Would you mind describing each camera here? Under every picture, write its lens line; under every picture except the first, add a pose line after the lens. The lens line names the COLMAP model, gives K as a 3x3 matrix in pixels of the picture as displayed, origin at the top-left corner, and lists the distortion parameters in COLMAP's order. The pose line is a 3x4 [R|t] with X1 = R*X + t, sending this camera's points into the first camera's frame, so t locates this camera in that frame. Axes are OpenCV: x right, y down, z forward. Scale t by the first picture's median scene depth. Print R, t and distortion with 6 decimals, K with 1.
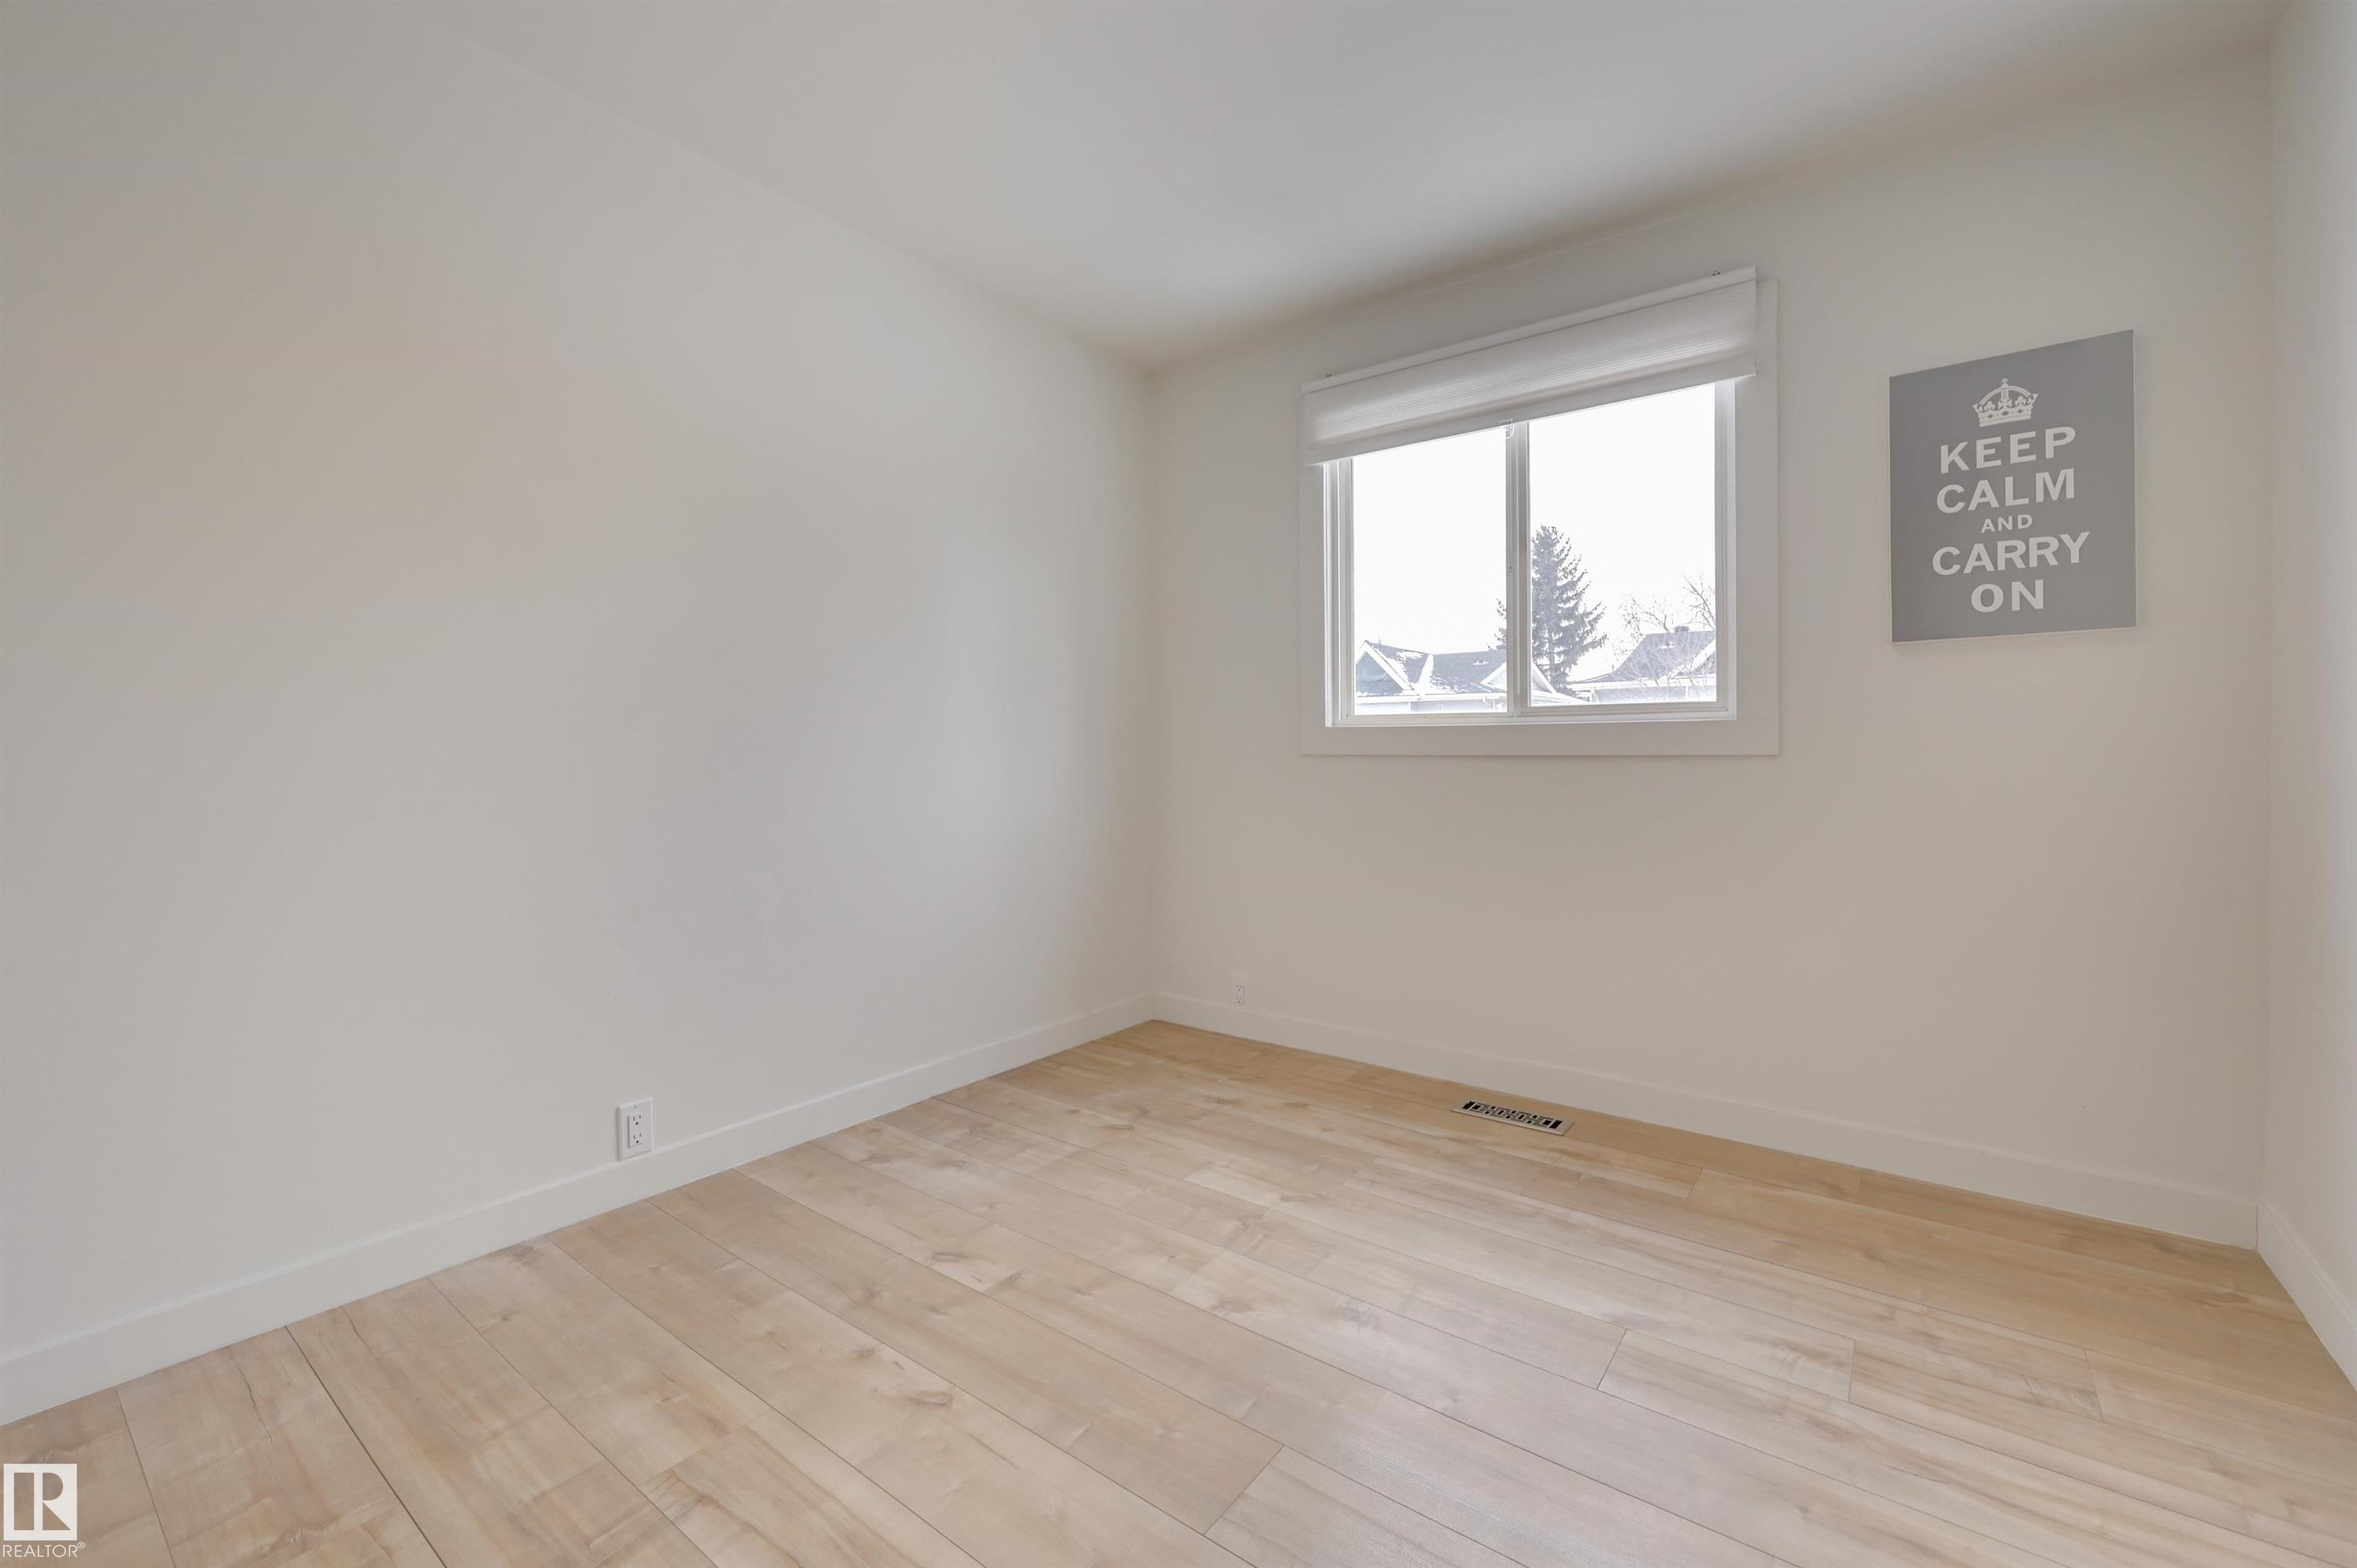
lens RADIAL K [[972.4, 0, 1173.6], [0, 972.4, 751.6], [0, 0, 1]] dist [-0.001182, -0.000020]
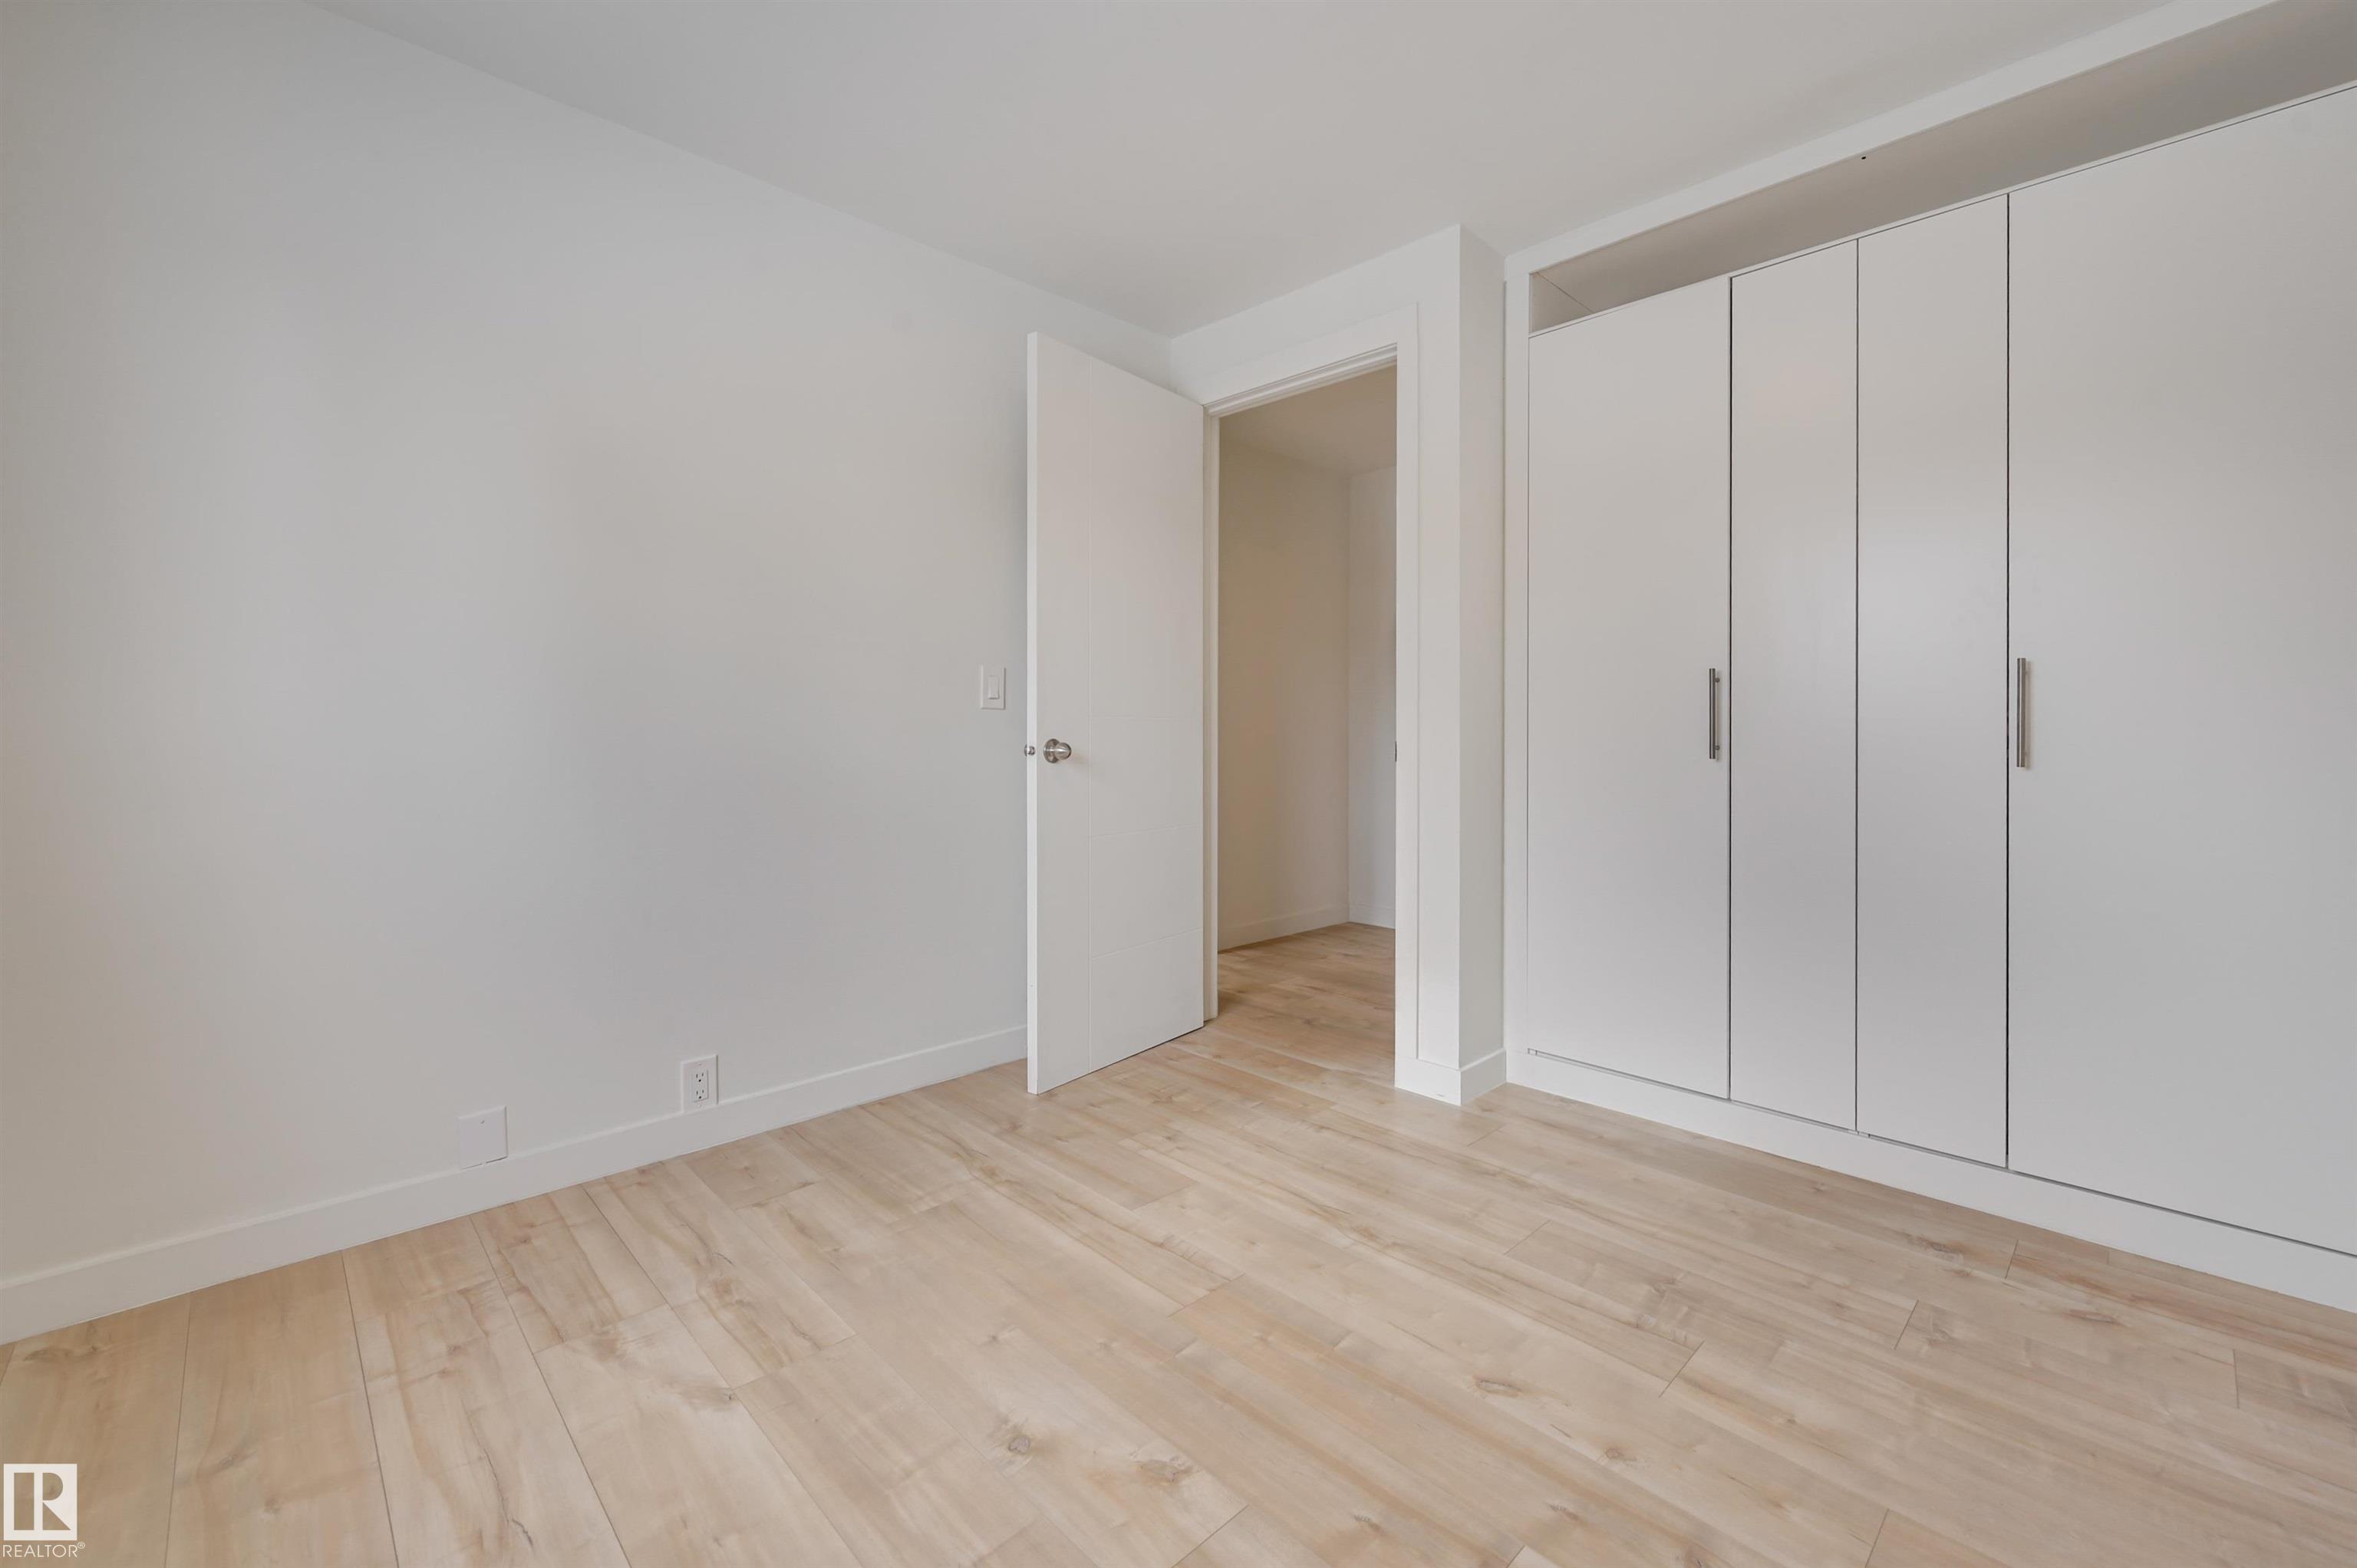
lens RADIAL K [[972.4, 0, 1173.6], [0, 972.4, 751.6], [0, 0, 1]] dist [-0.001182, -0.000020]
pose [[-0.987413, -0.001883, 0.158154, -0.075257], [0.001796, 0.999731, 0.023121, -0.007520], [-0.158155, 0.023114, -0.987144, 1.981384]]
